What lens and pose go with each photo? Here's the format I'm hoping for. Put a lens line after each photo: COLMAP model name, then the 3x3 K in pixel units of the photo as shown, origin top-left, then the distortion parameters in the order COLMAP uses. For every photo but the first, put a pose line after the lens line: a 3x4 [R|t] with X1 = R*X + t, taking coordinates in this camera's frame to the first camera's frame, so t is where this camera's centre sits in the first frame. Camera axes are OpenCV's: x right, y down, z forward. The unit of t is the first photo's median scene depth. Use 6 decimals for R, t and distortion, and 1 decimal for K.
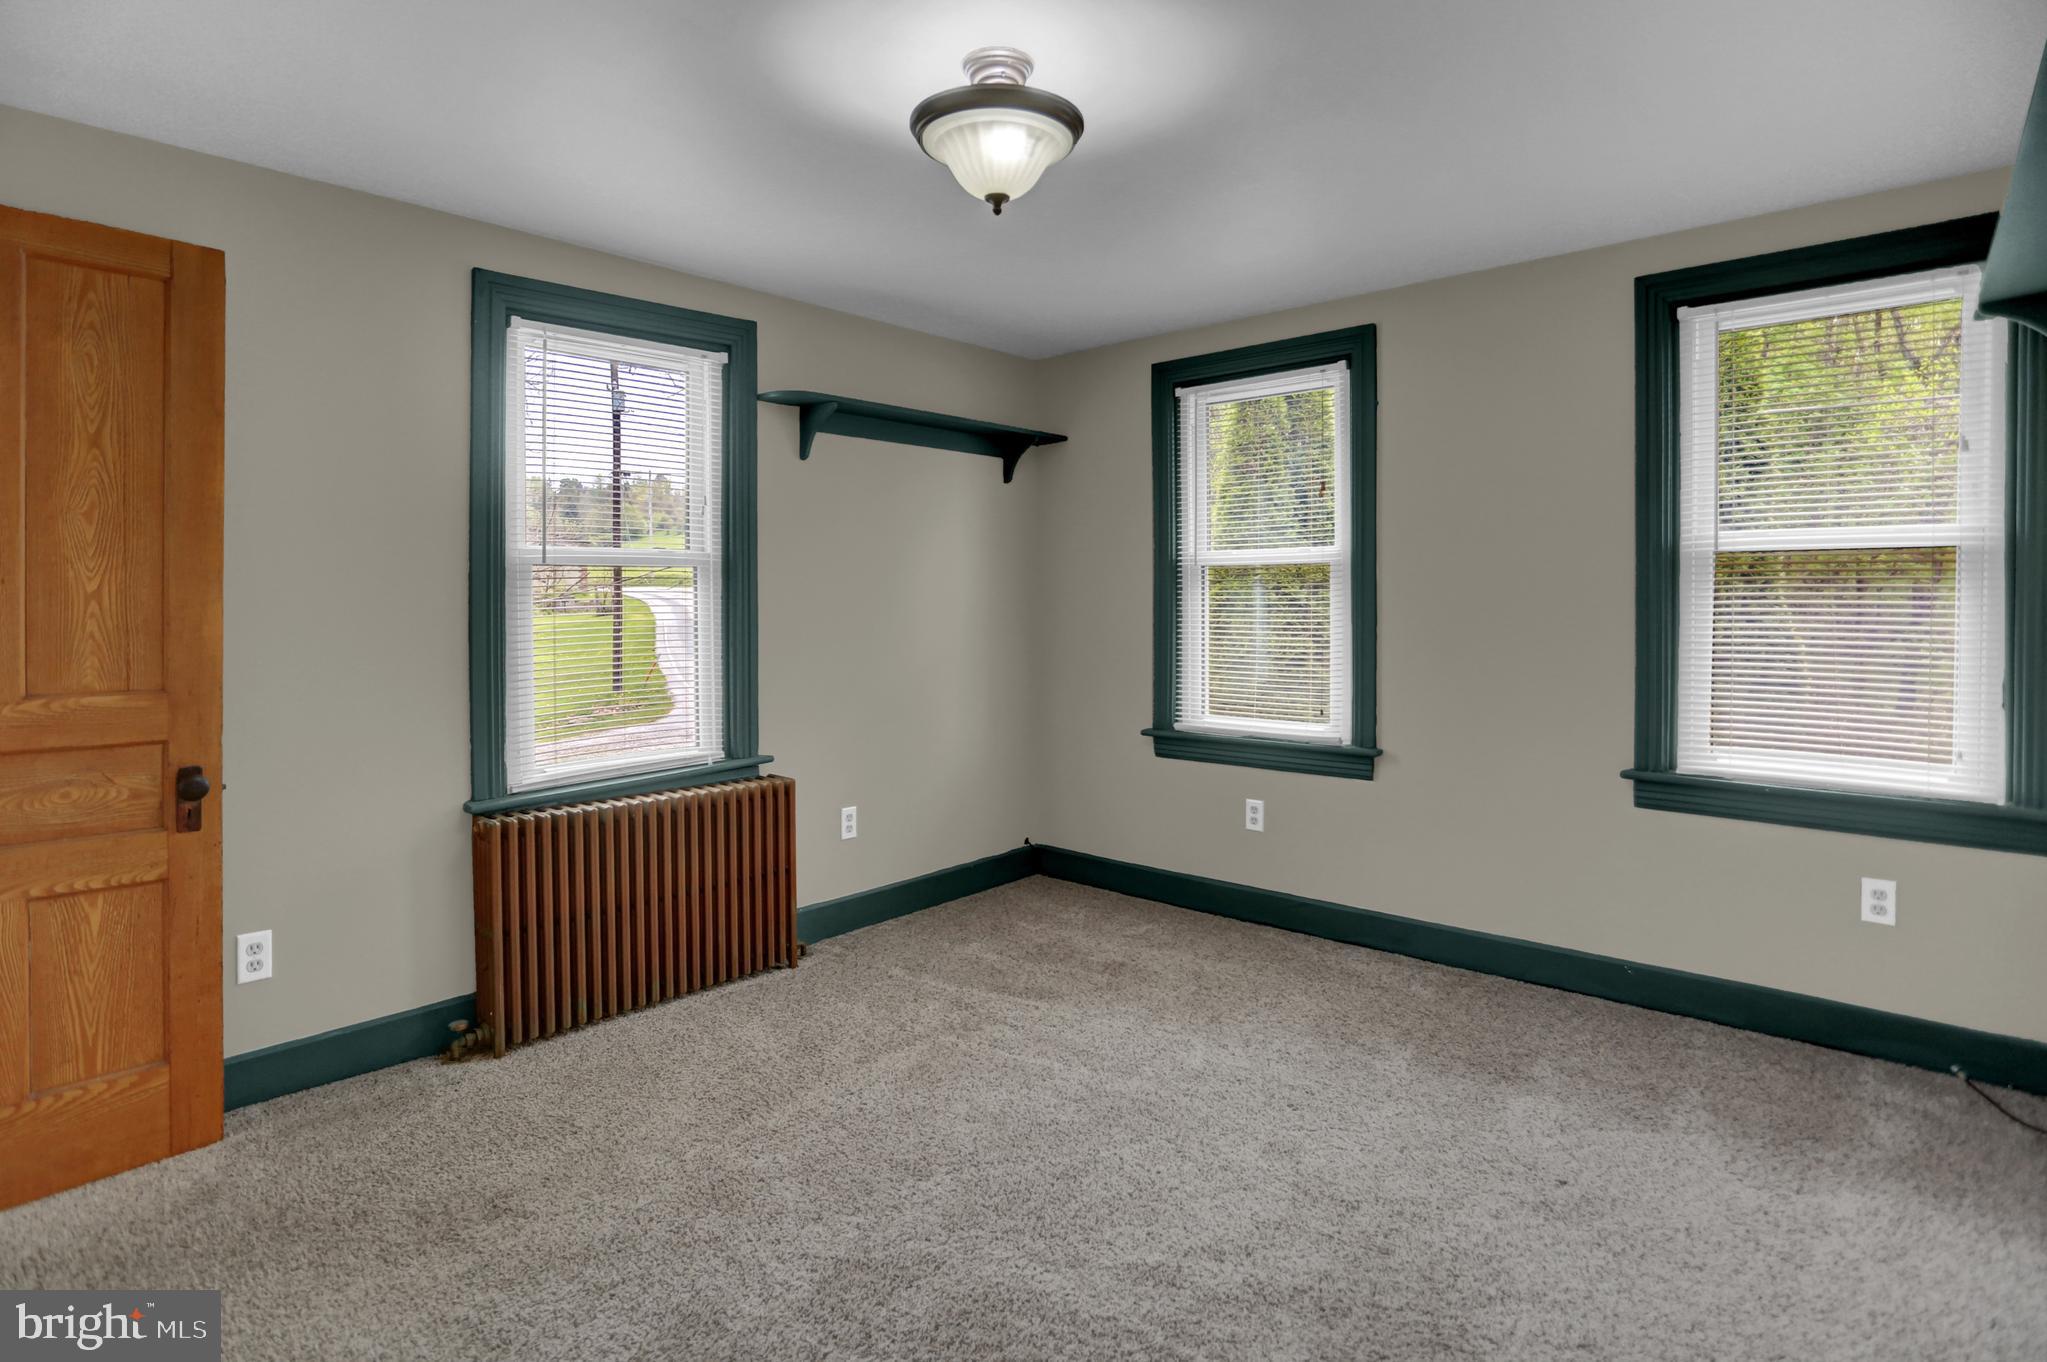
lens RADIAL K [[1034.6, 0, 1008.1], [0, 1034.6, 608.6], [0, 0, 1]] dist [-0.061016, 0.022621]
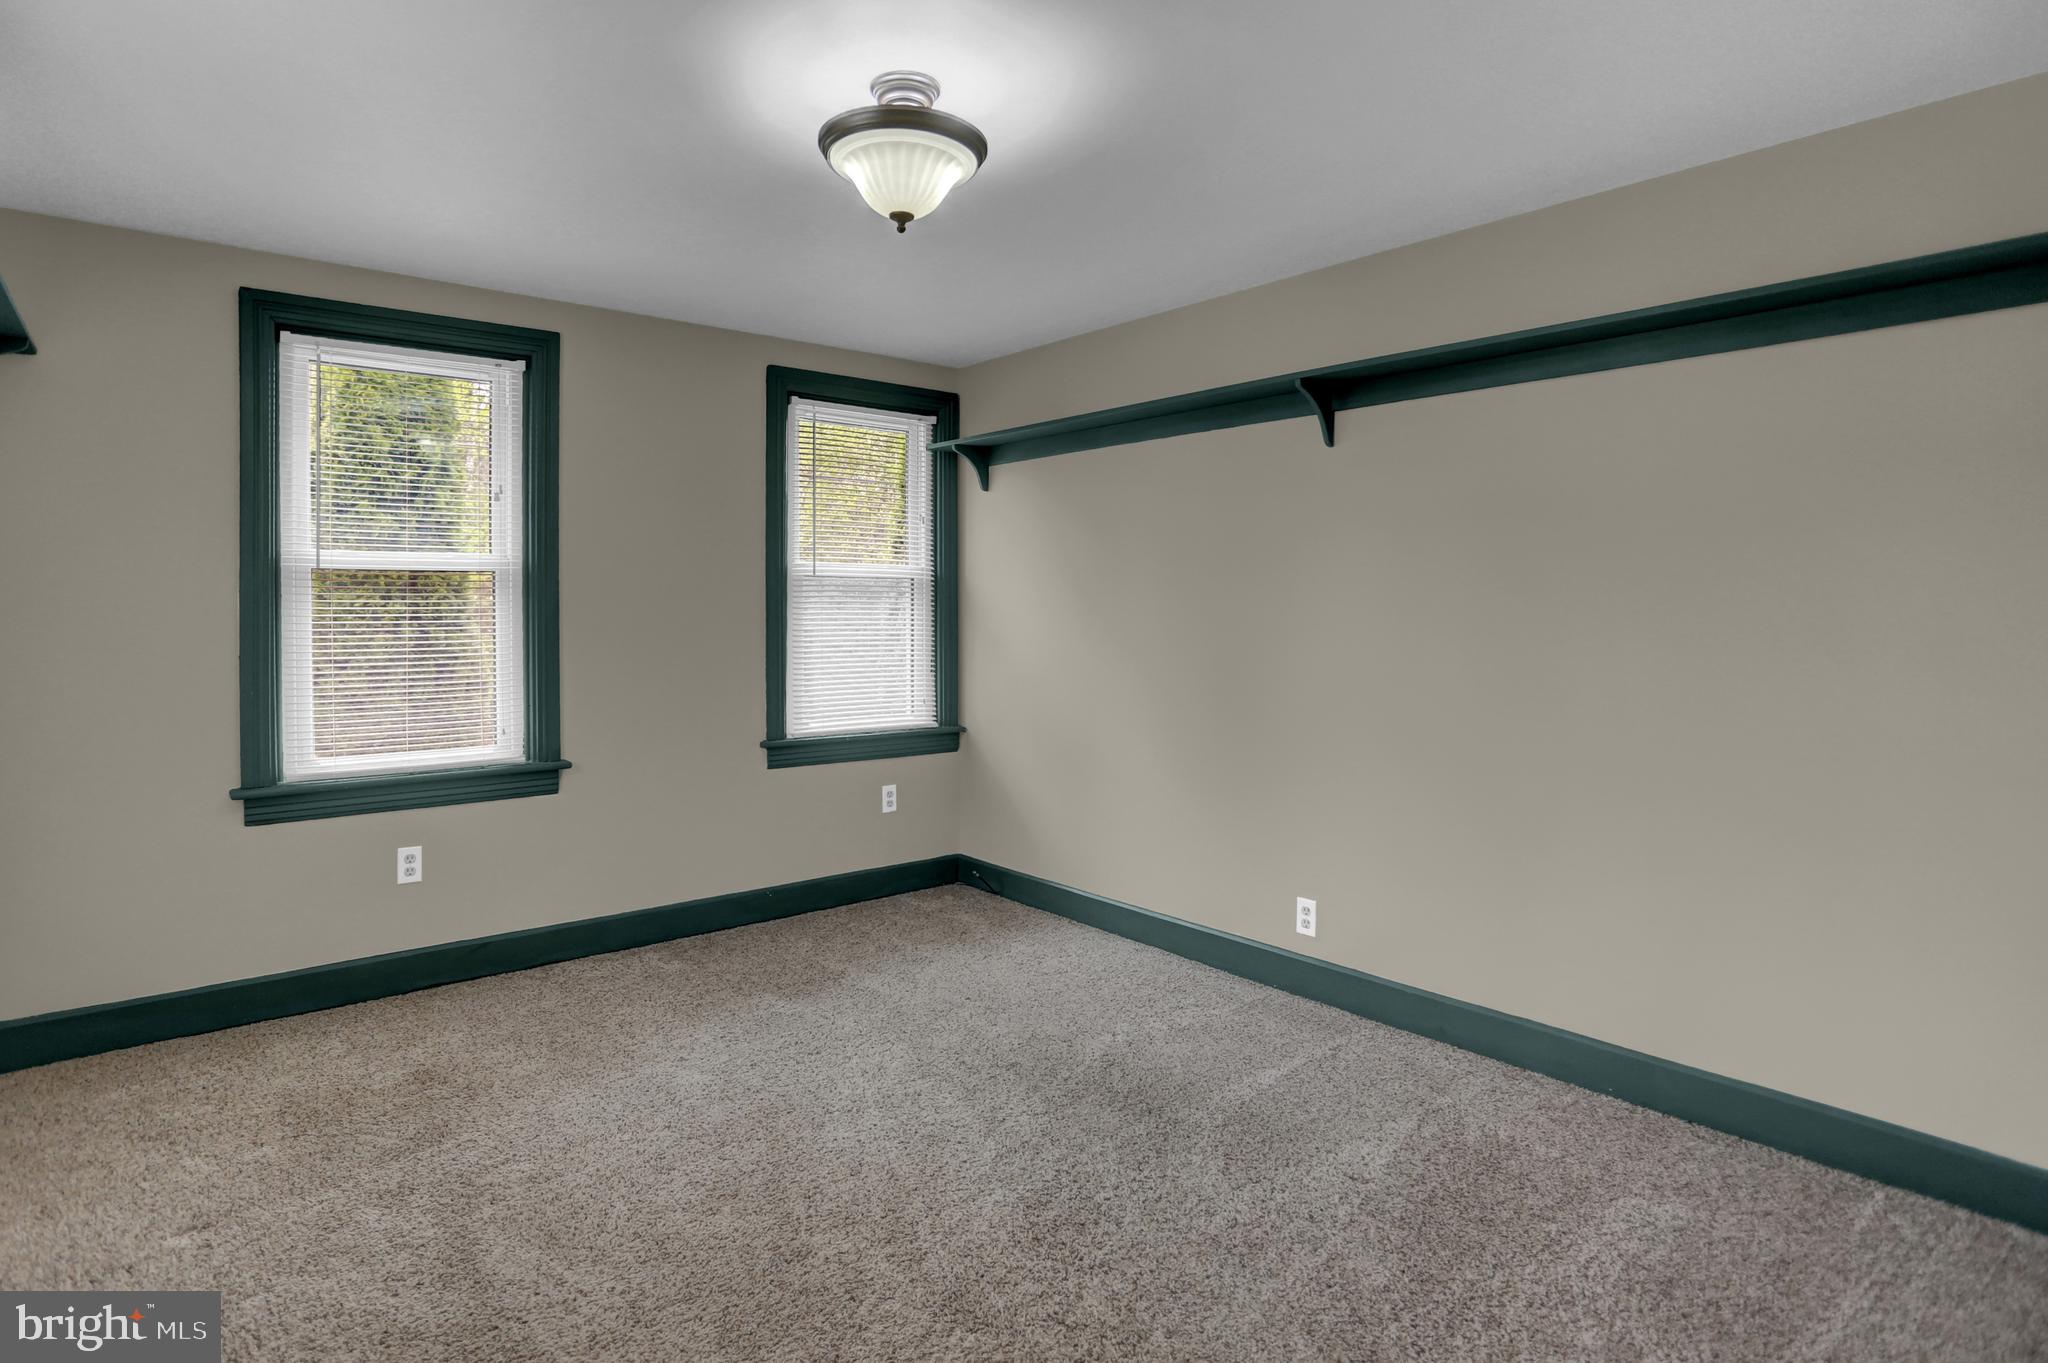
lens RADIAL K [[1057.4, 0, 1026.6], [0, 1057.4, 636.6], [0, 0, 1]] dist [-0.092995, 0.025511]
pose [[0.126263, -0.026796, 0.991635, -0.639008], [0.007481, 0.999632, 0.026060, -0.007676], [-0.991969, 0.004128, 0.126417, 0.467019]]
